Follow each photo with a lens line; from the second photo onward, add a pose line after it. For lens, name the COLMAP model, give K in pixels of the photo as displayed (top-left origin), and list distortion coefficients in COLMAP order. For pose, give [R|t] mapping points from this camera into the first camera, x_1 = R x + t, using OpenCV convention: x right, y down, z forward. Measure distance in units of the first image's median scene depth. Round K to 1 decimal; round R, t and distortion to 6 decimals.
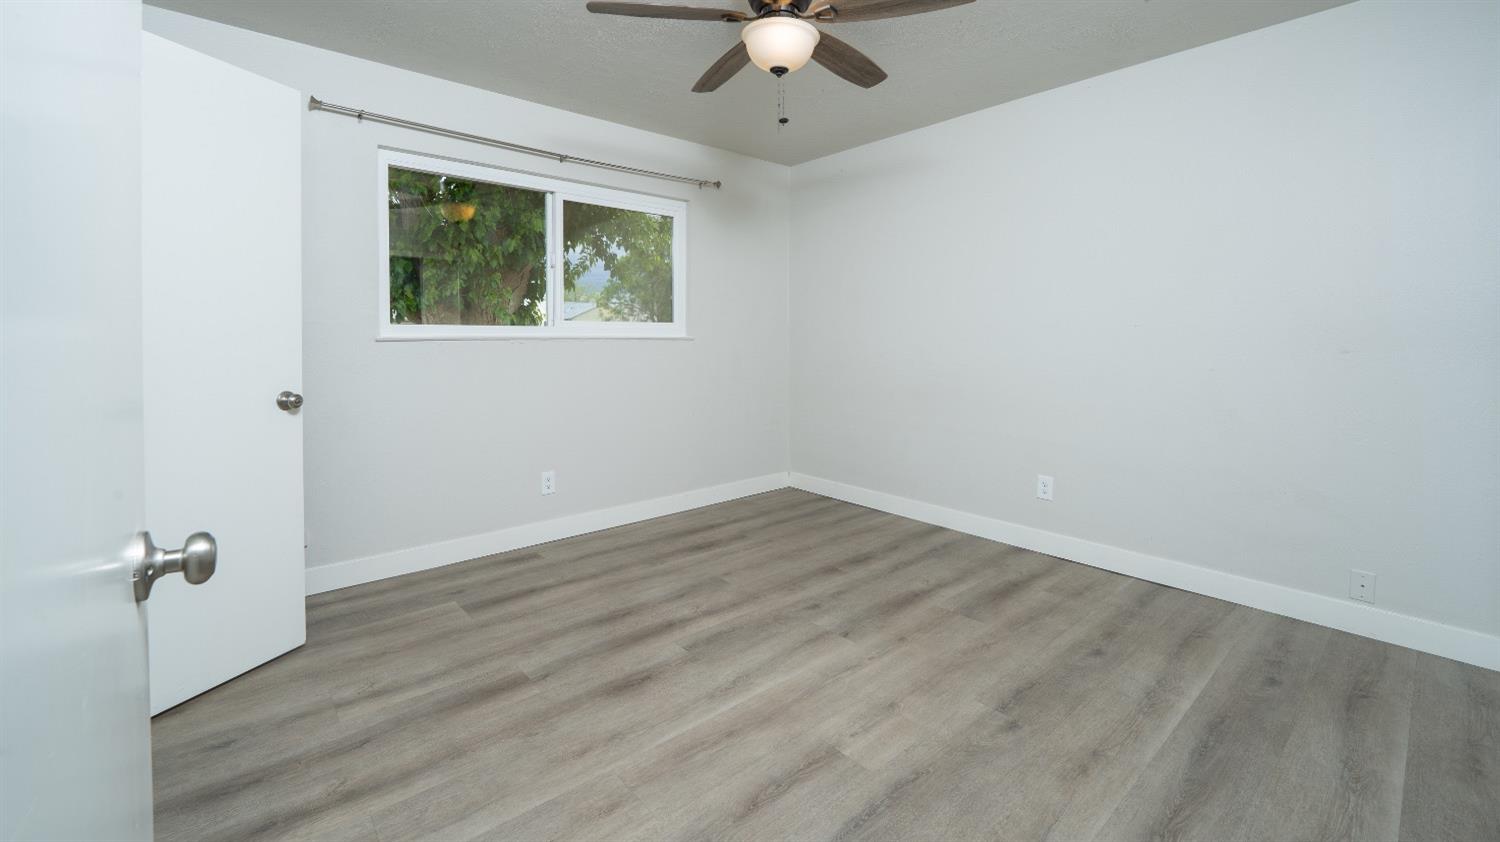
lens RADIAL K [[613.7, 0, 750.0], [0, 613.7, 421.0], [0, 0, 1]] dist [0.000309, -0.000024]
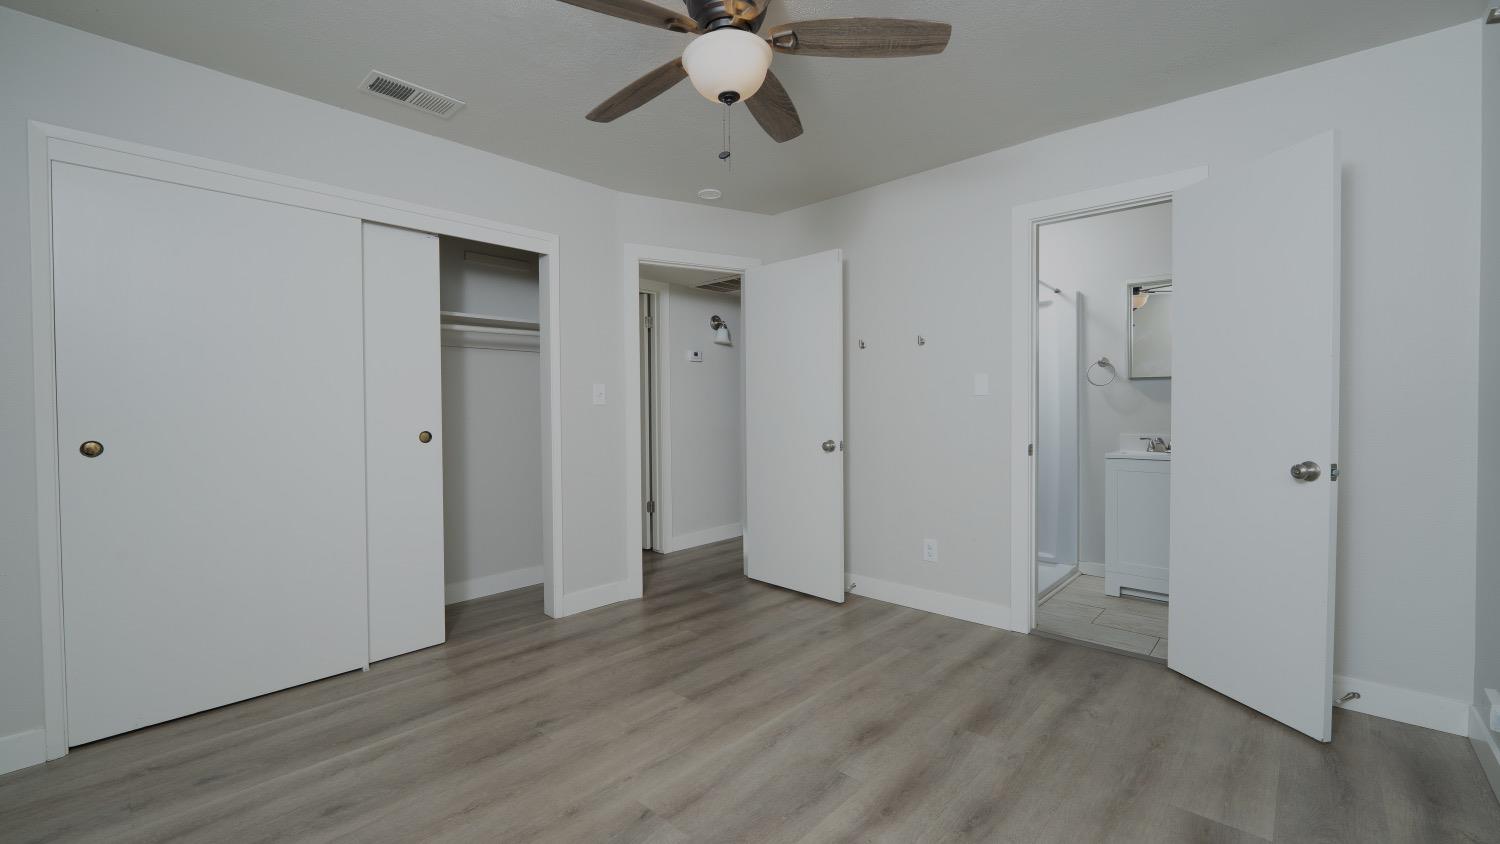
lens RADIAL K [[613.7, 0, 750.0], [0, 613.7, 422.0], [0, 0, 1]] dist [0.000309, -0.000024]
pose [[-0.994527, 0.009051, -0.104087, 0.123421], [-0.007477, 0.987520, 0.157315, -0.277924], [0.104212, 0.157233, -0.982048, 1.985557]]
